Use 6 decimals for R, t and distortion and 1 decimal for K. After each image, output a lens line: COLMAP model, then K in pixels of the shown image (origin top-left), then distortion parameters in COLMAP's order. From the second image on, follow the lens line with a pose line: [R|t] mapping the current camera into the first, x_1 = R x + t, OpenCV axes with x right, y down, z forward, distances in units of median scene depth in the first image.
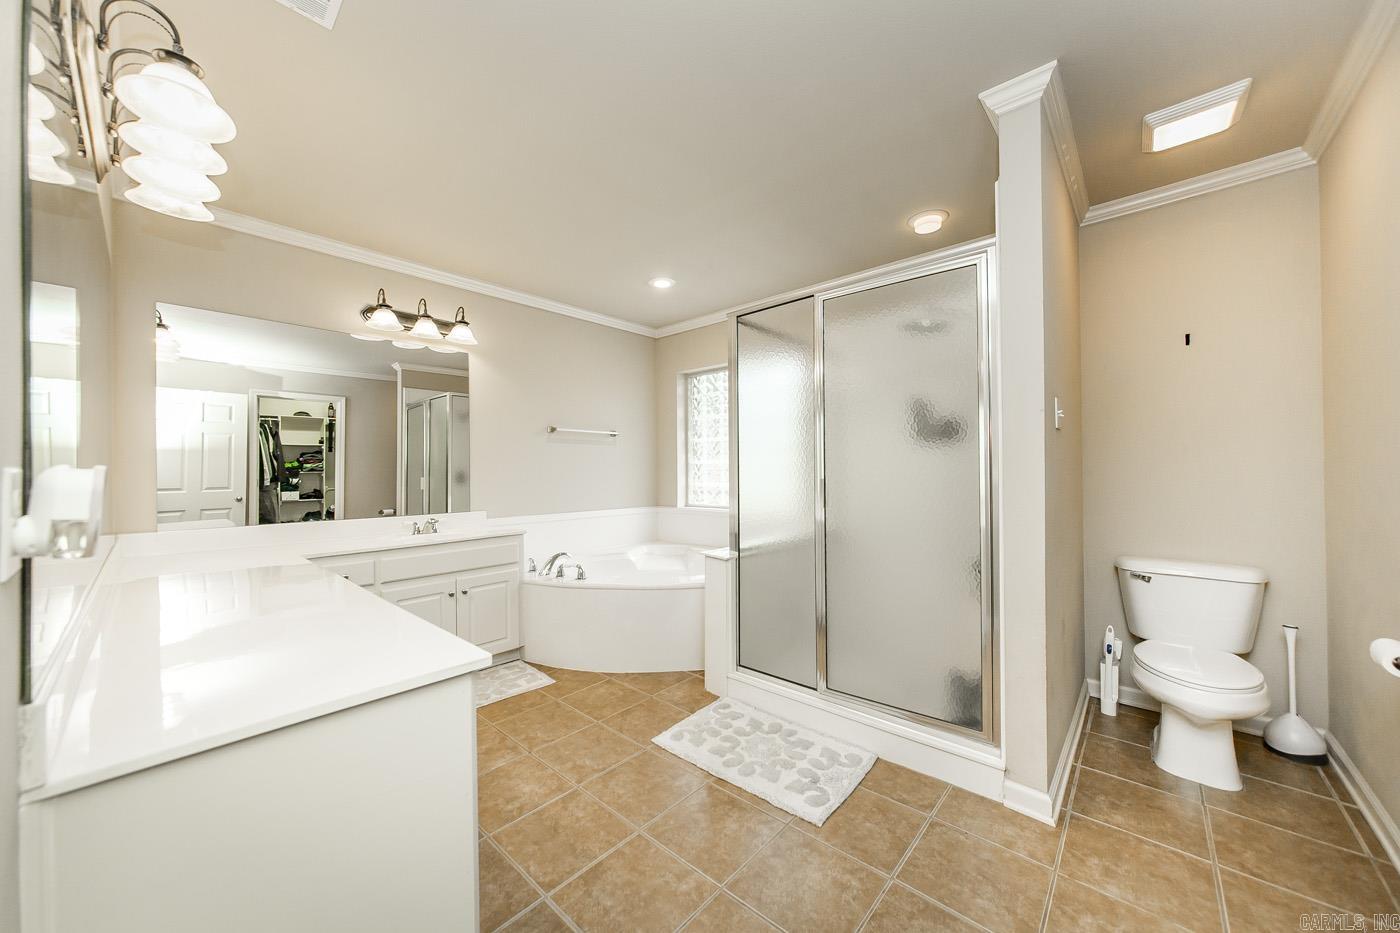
lens RADIAL K [[500.5, 0, 699.9], [0, 500.5, 463.0], [0, 0, 1]] dist [-0.000086, 0.000179]
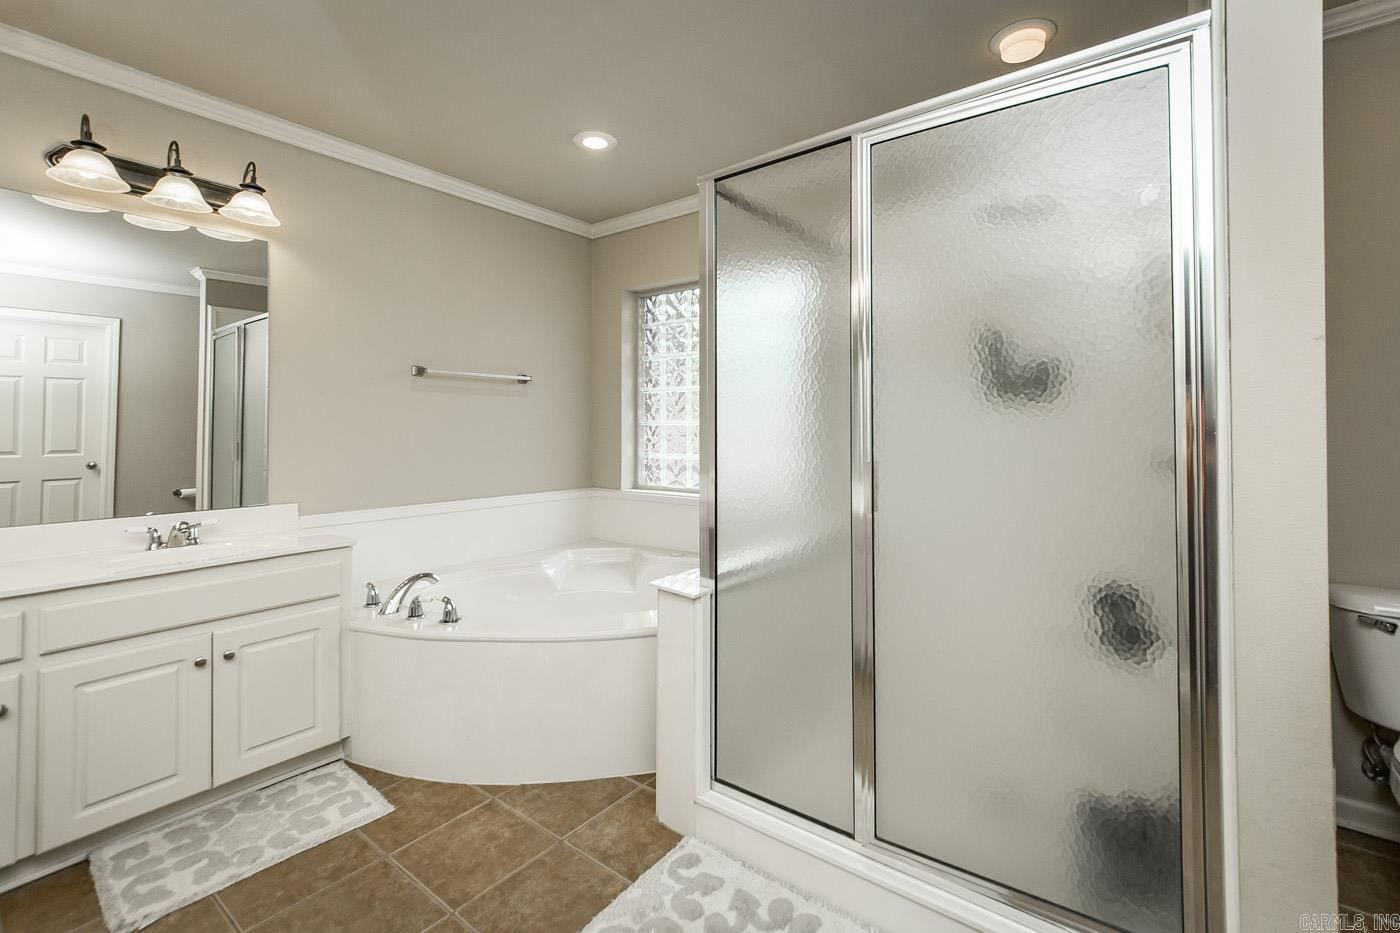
lens RADIAL K [[622.0, 0, 713.5], [0, 622.0, 415.3], [0, 0, 1]] dist [-0.030972, 0.015655]
pose [[0.996410, 0.007563, 0.084319, 0.011081], [-0.007022, 0.999953, -0.006708, -0.010294], [-0.084366, 0.006092, 0.996416, 0.238037]]
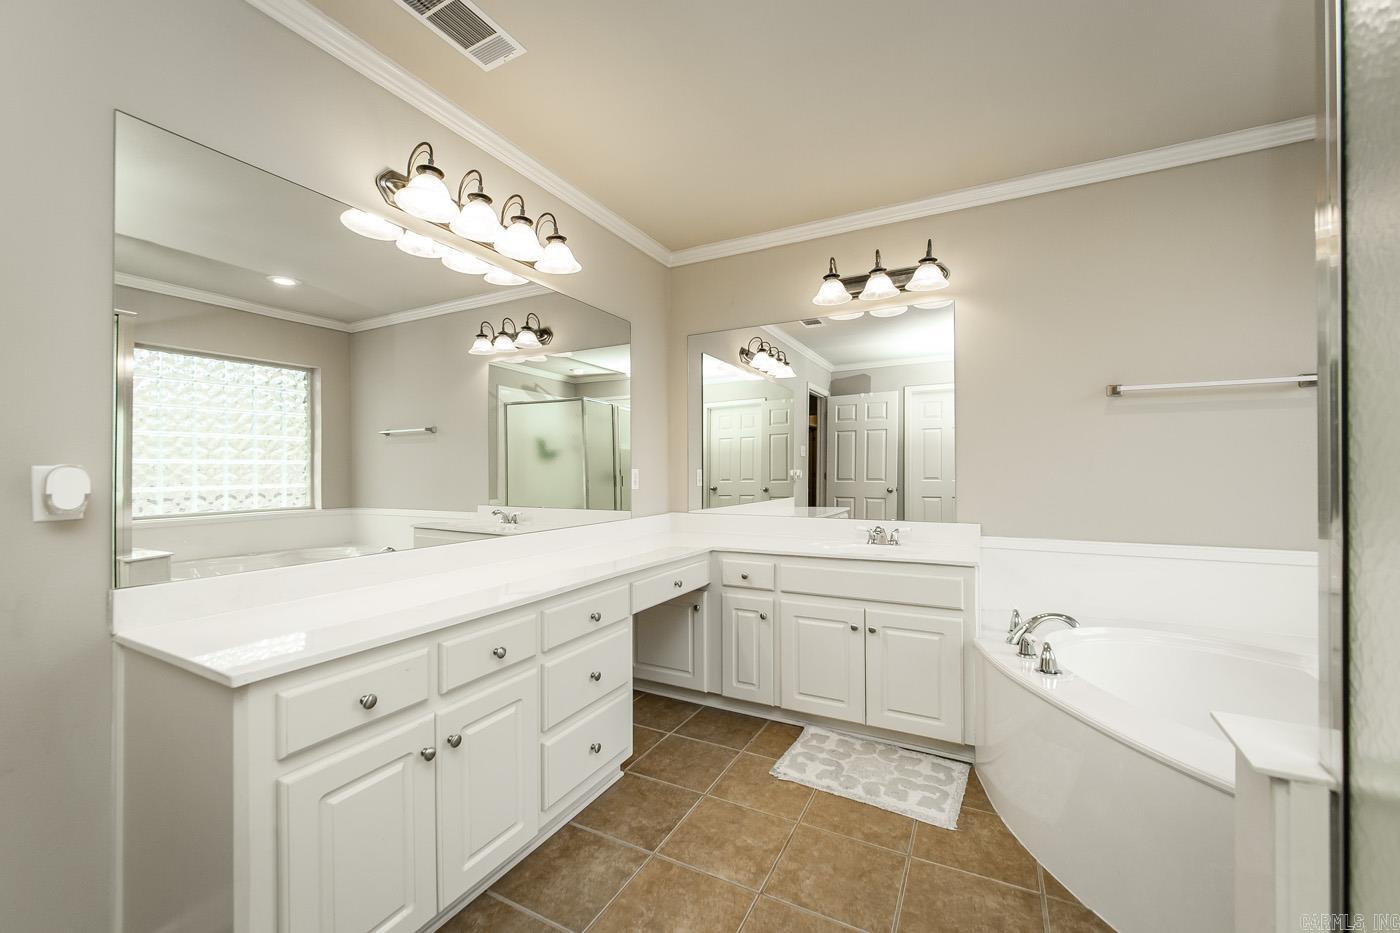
lens RADIAL K [[557.5, 0, 704.6], [0, 557.5, 463.2], [0, 0, 1]] dist [-0.000301, -0.000260]
pose [[0.252427, -0.005129, -0.967602, 0.235367], [0.018130, 0.999835, -0.000570, 0.006959], [0.967446, -0.017398, 0.252478, 0.499301]]
